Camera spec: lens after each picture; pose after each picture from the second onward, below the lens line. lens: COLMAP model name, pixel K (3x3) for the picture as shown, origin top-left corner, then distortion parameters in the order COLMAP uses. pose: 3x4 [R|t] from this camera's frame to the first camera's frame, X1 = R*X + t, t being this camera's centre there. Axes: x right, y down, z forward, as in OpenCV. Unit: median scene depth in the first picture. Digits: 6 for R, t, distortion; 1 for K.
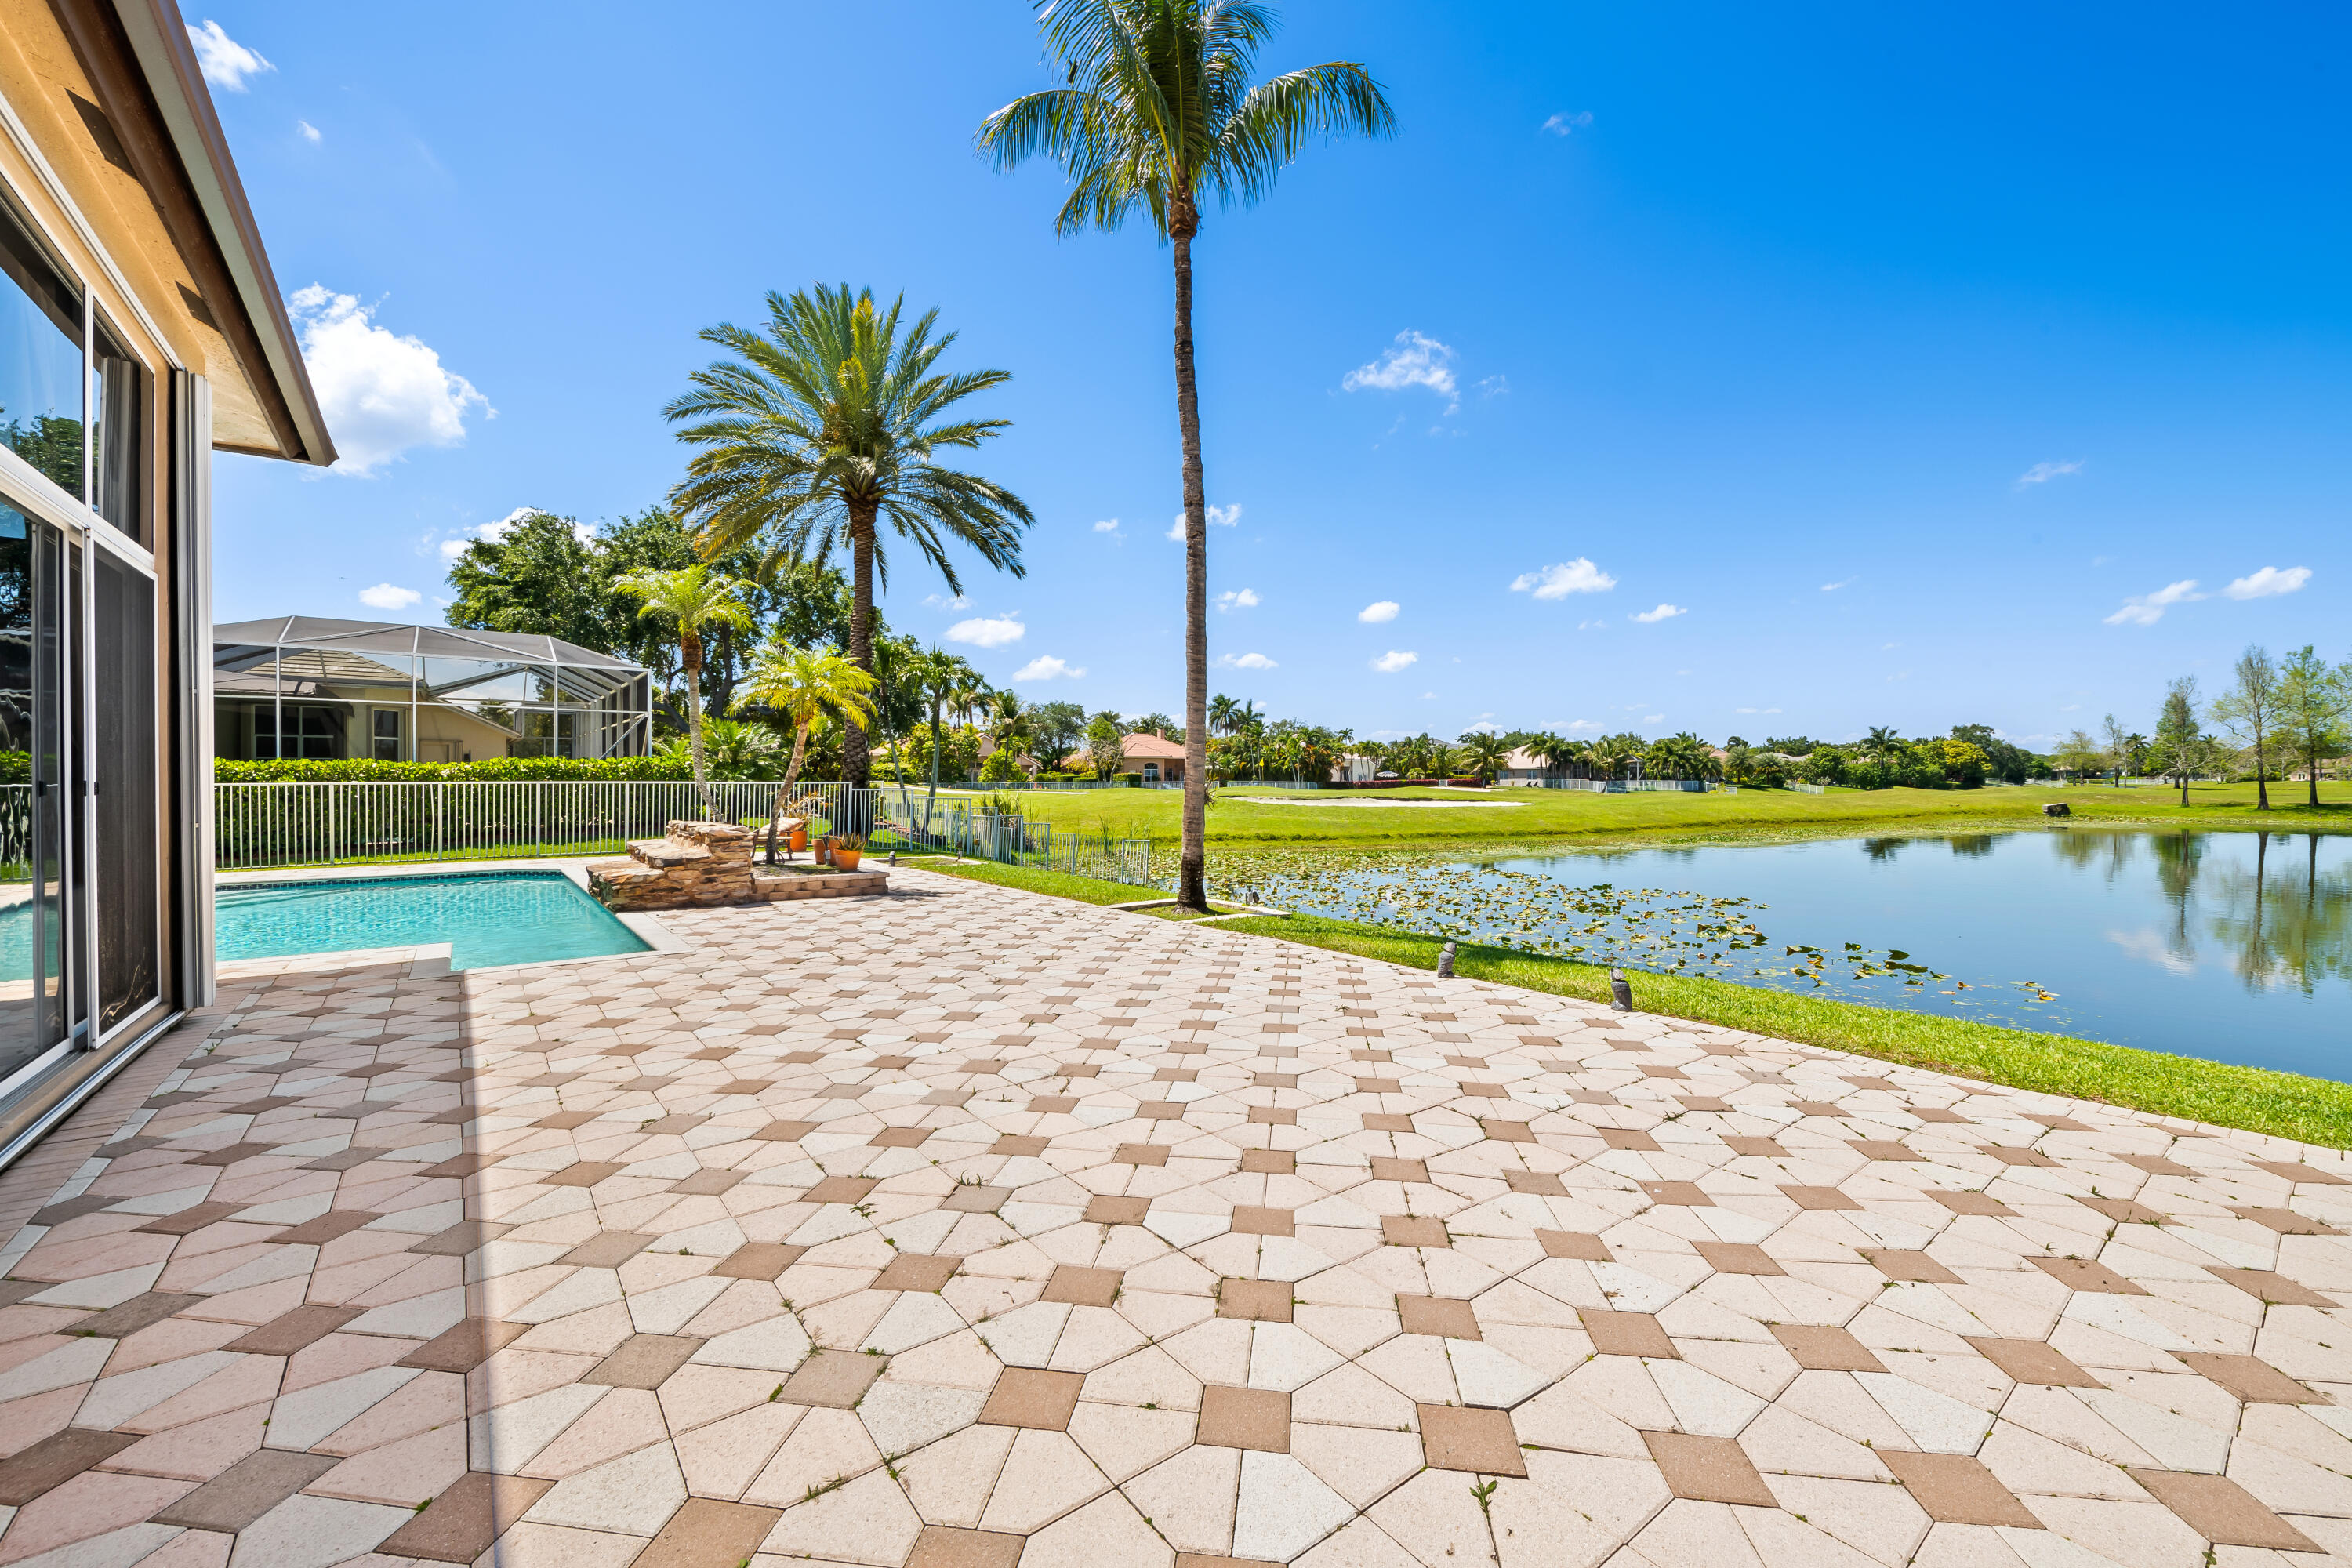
lens RADIAL K [[923.4, 0, 1188.0], [0, 923.4, 779.5], [0, 0, 1]] dist [0.001327, -0.002988]
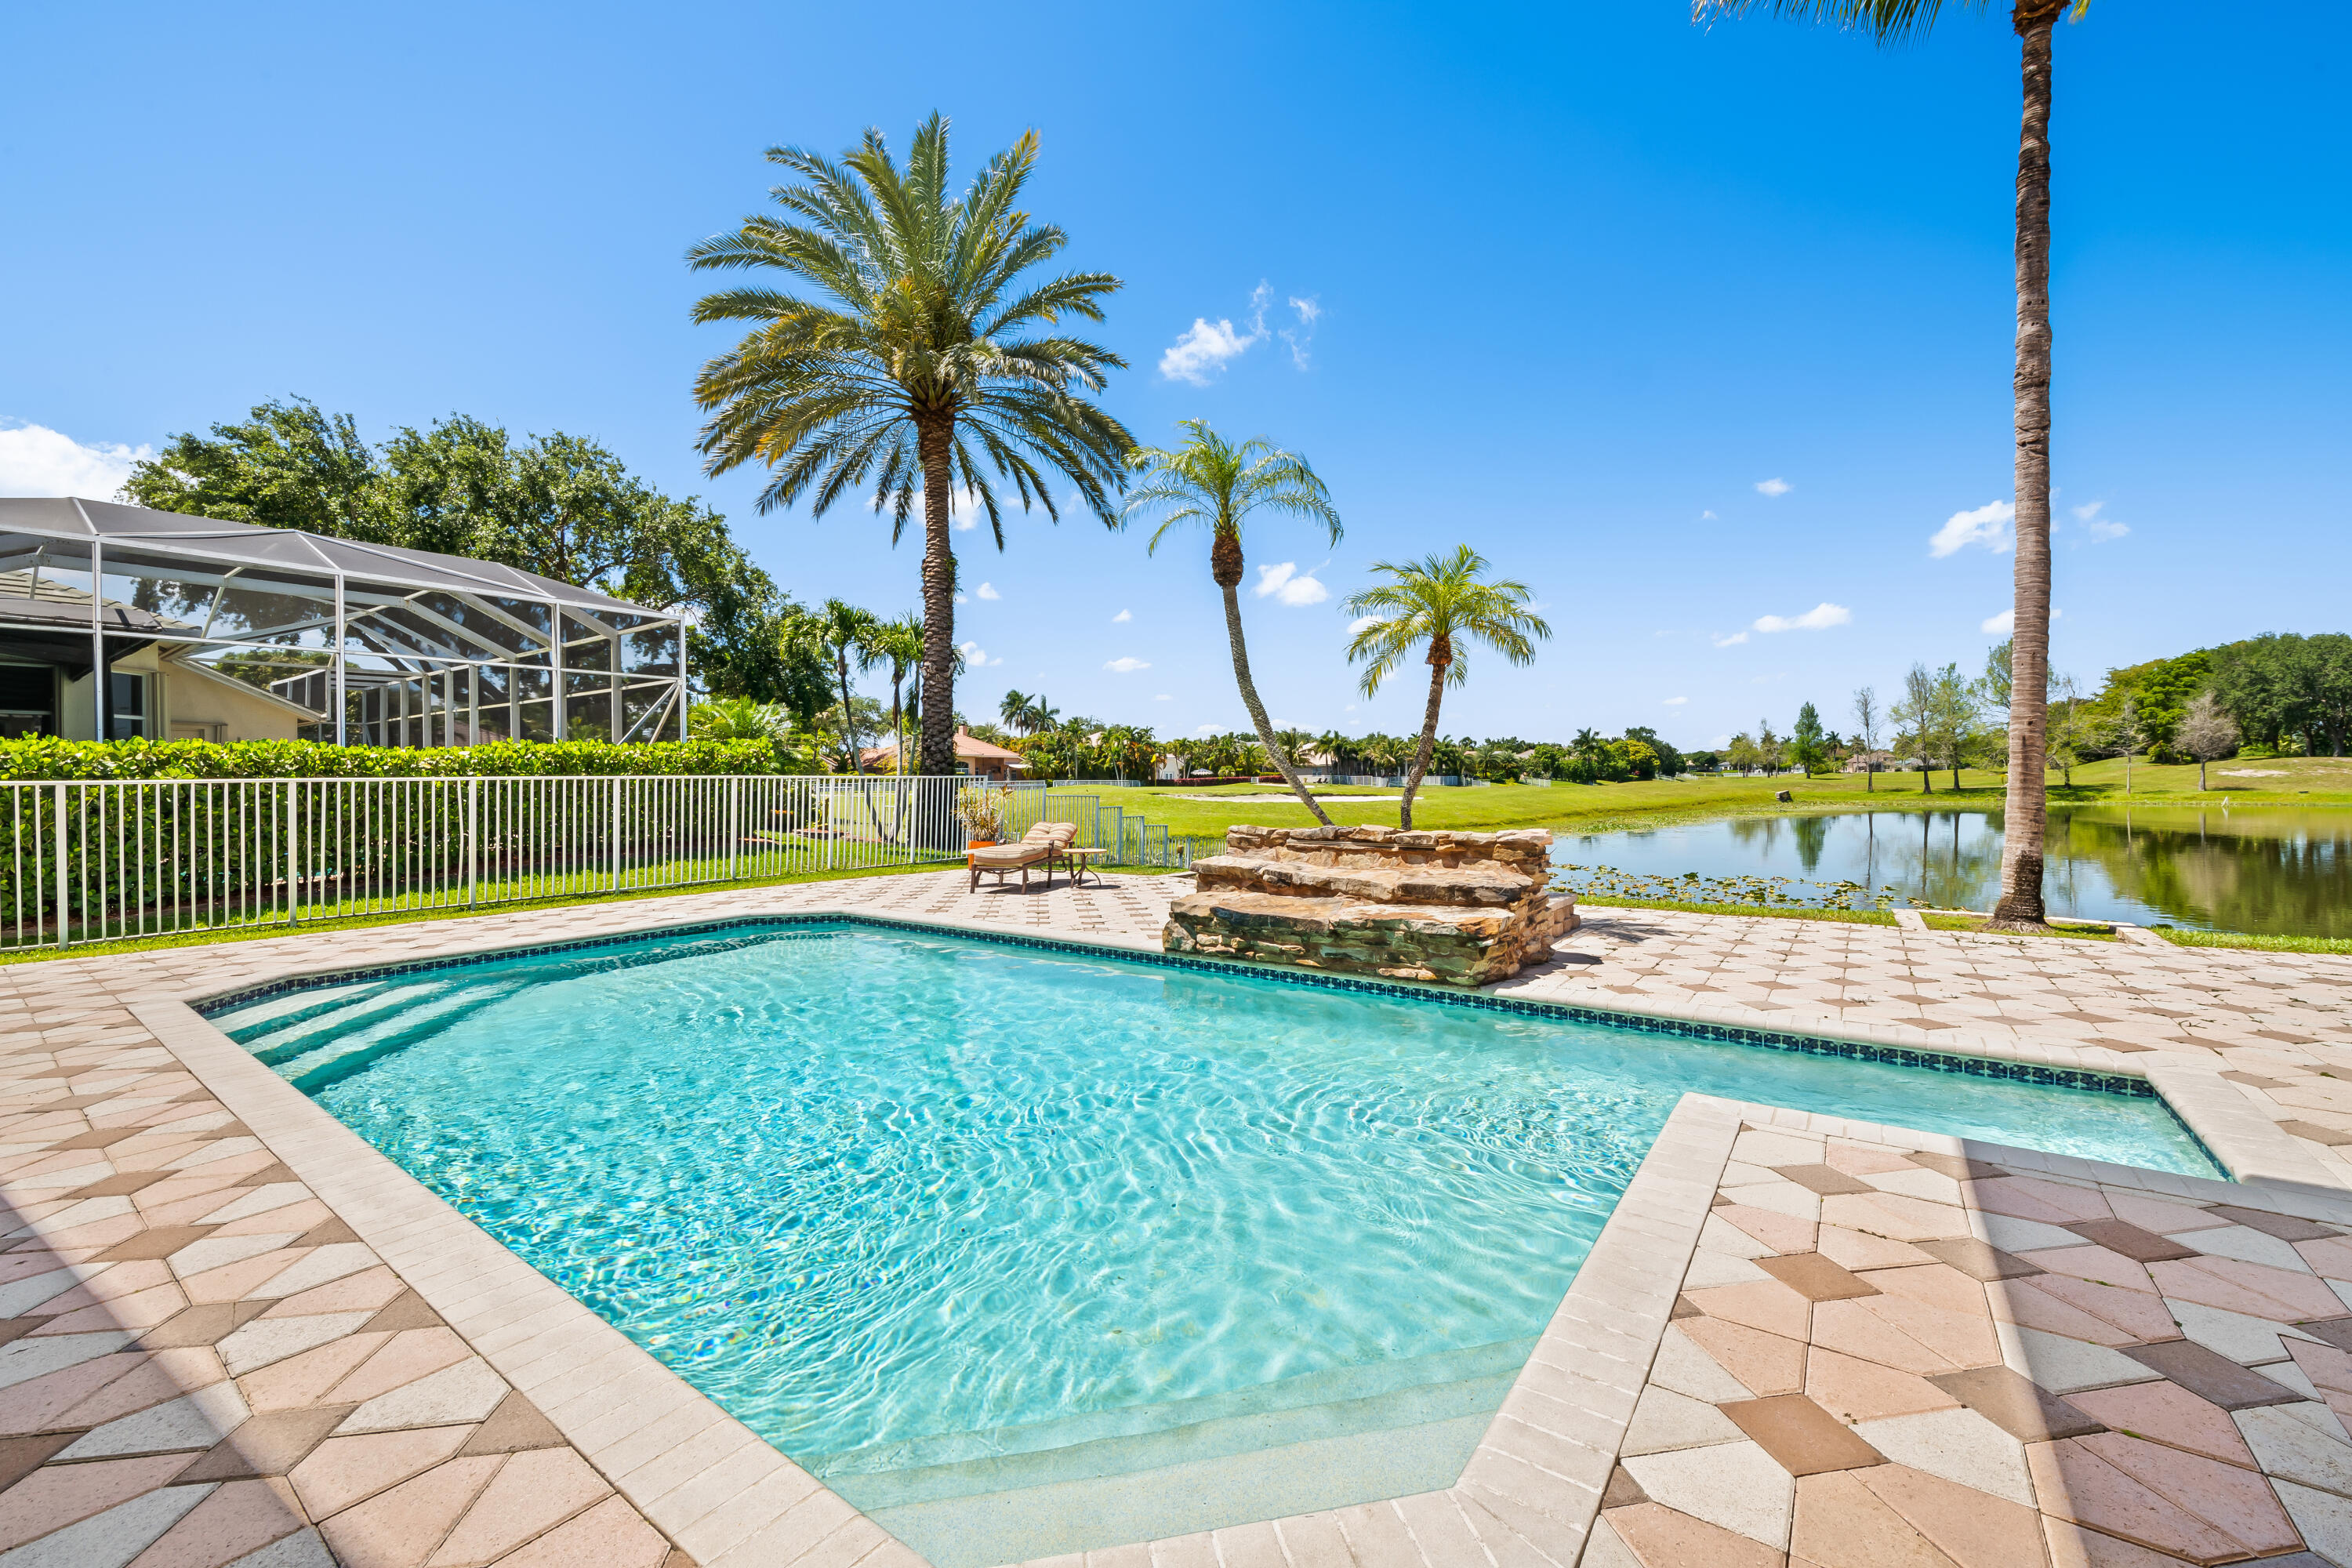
lens RADIAL K [[923.4, 0, 1188.0], [0, 923.4, 779.5], [0, 0, 1]] dist [0.001327, -0.002988]
pose [[0.960655, -0.009801, 0.277570, -0.074974], [0.009887, 0.999951, 0.001088, 0.001238], [-0.277567, 0.001699, 0.960705, 0.040412]]
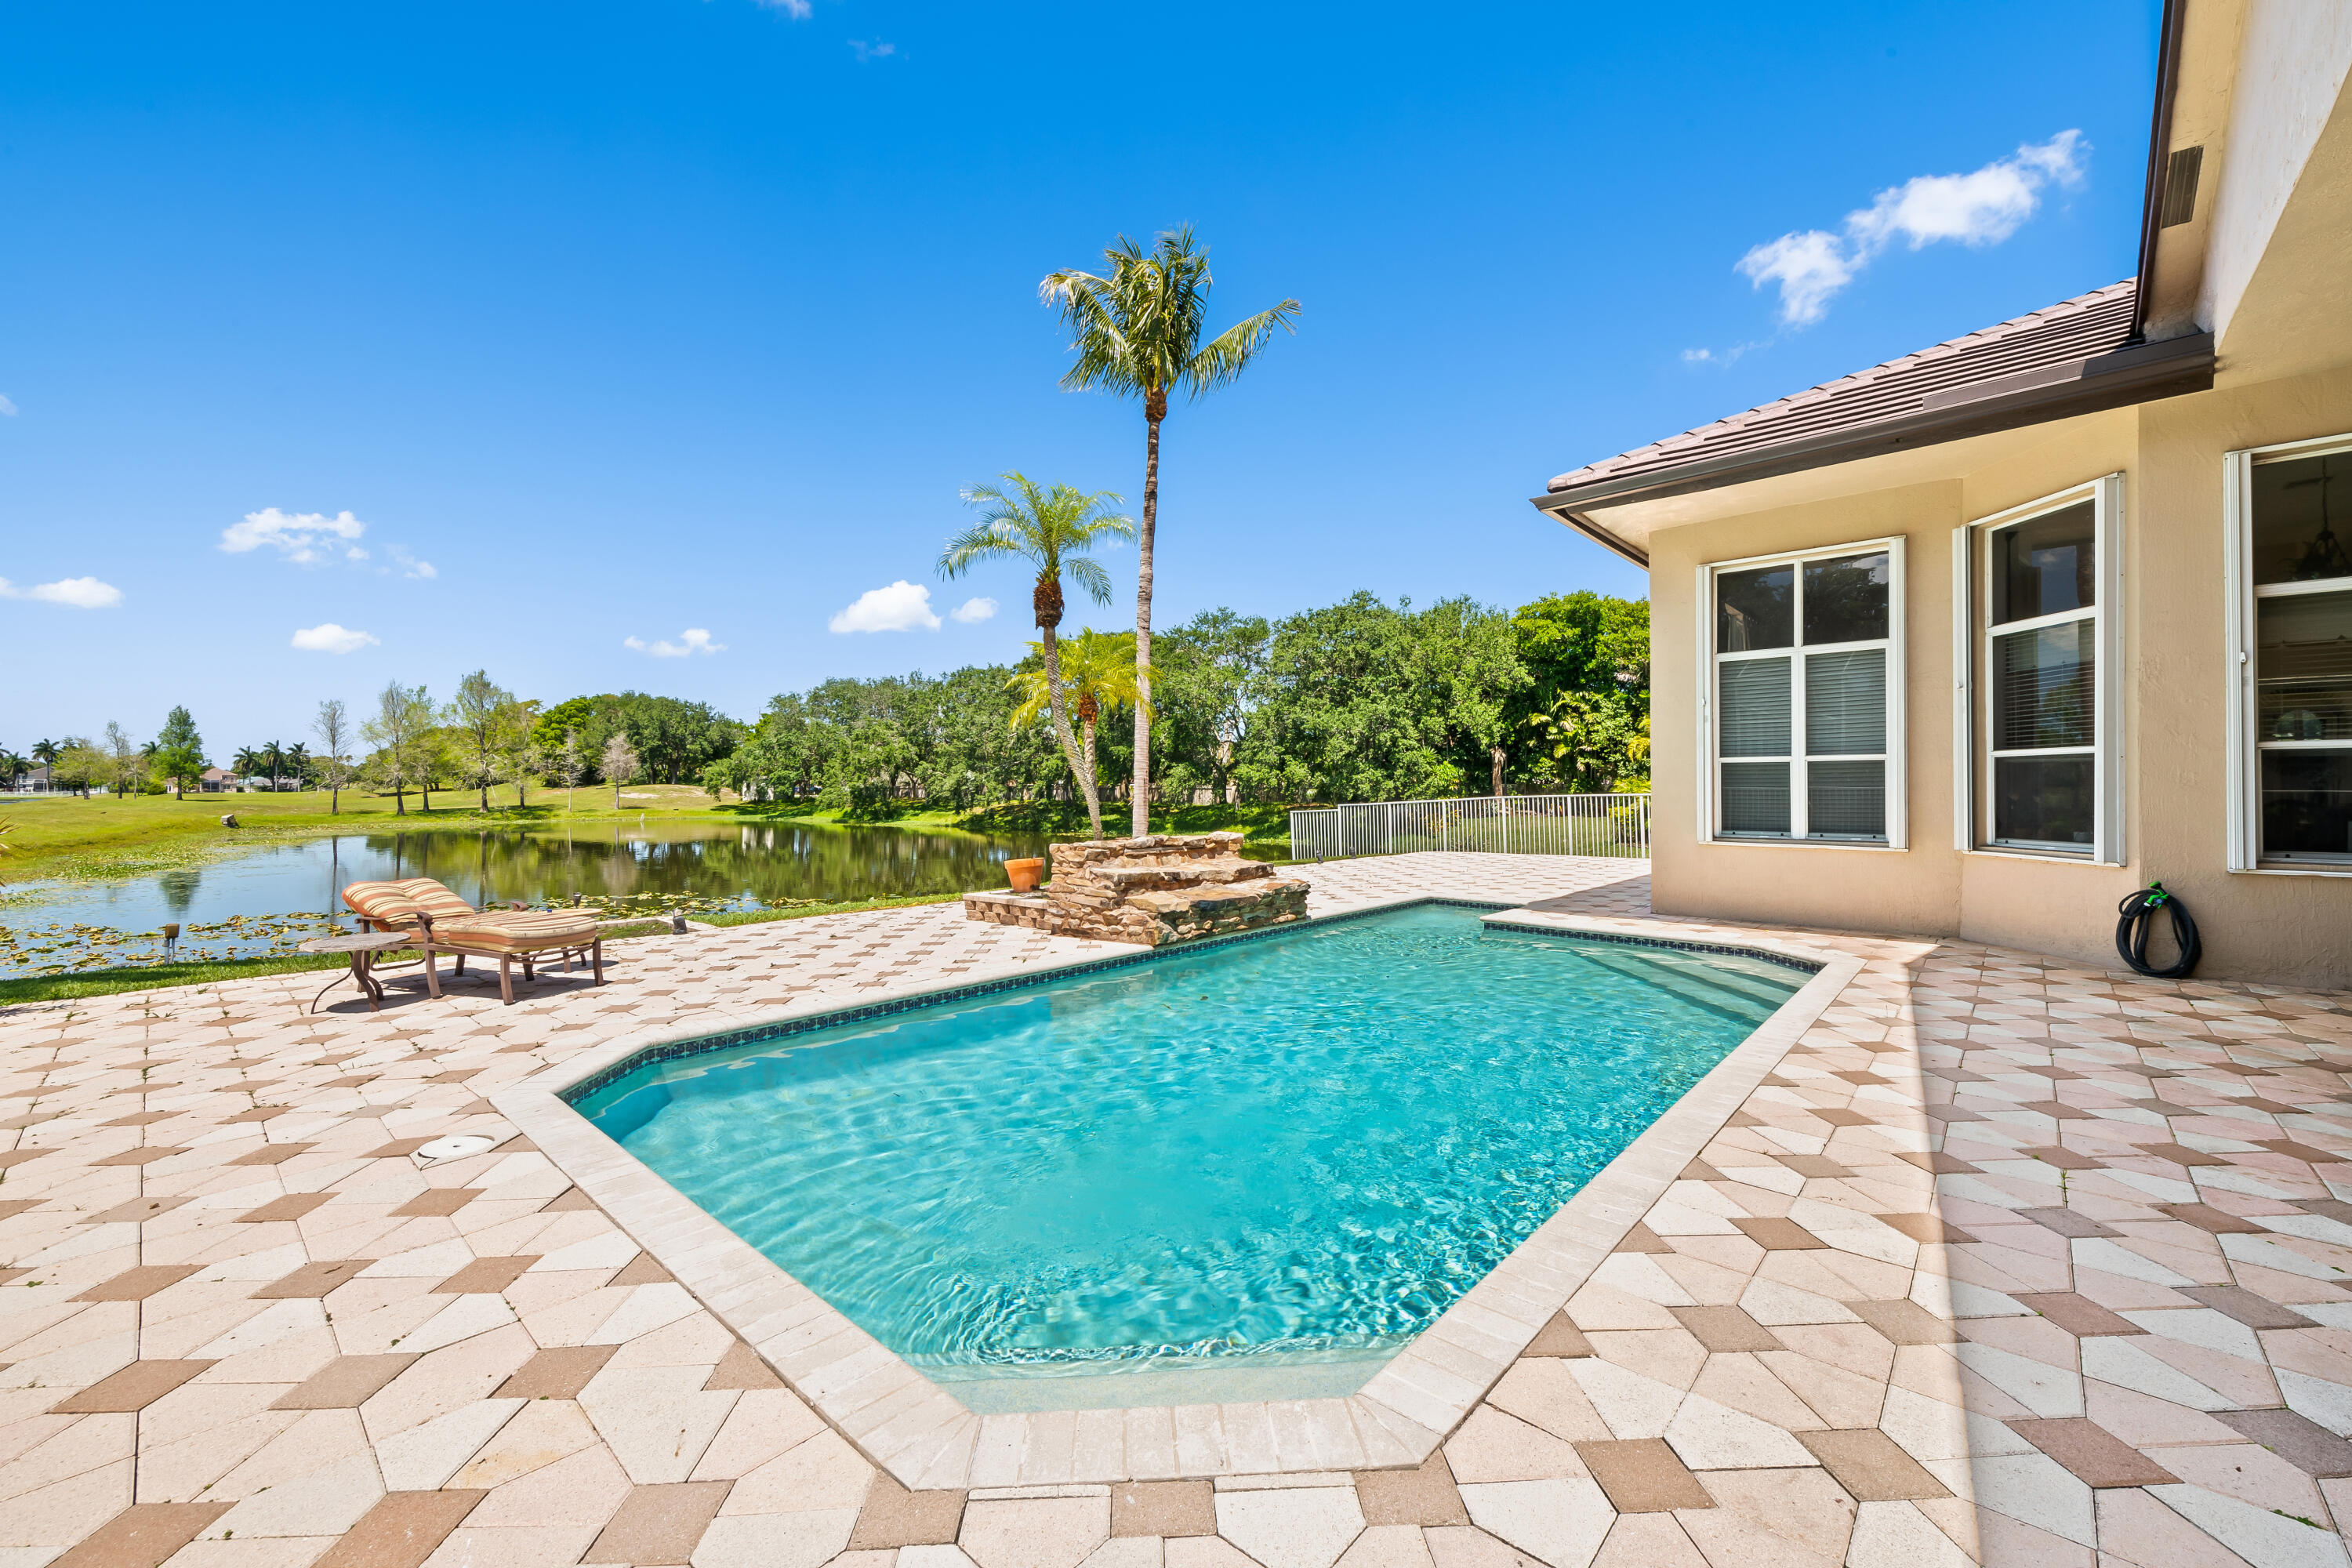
lens RADIAL K [[923.4, 0, 1188.0], [0, 923.4, 779.5], [0, 0, 1]] dist [0.001327, -0.002988]
pose [[-0.183636, 0.012004, 0.982921, -0.125121], [0.000834, 0.999927, -0.012056, 0.000459], [-0.982994, -0.001394, -0.183633, 0.102902]]
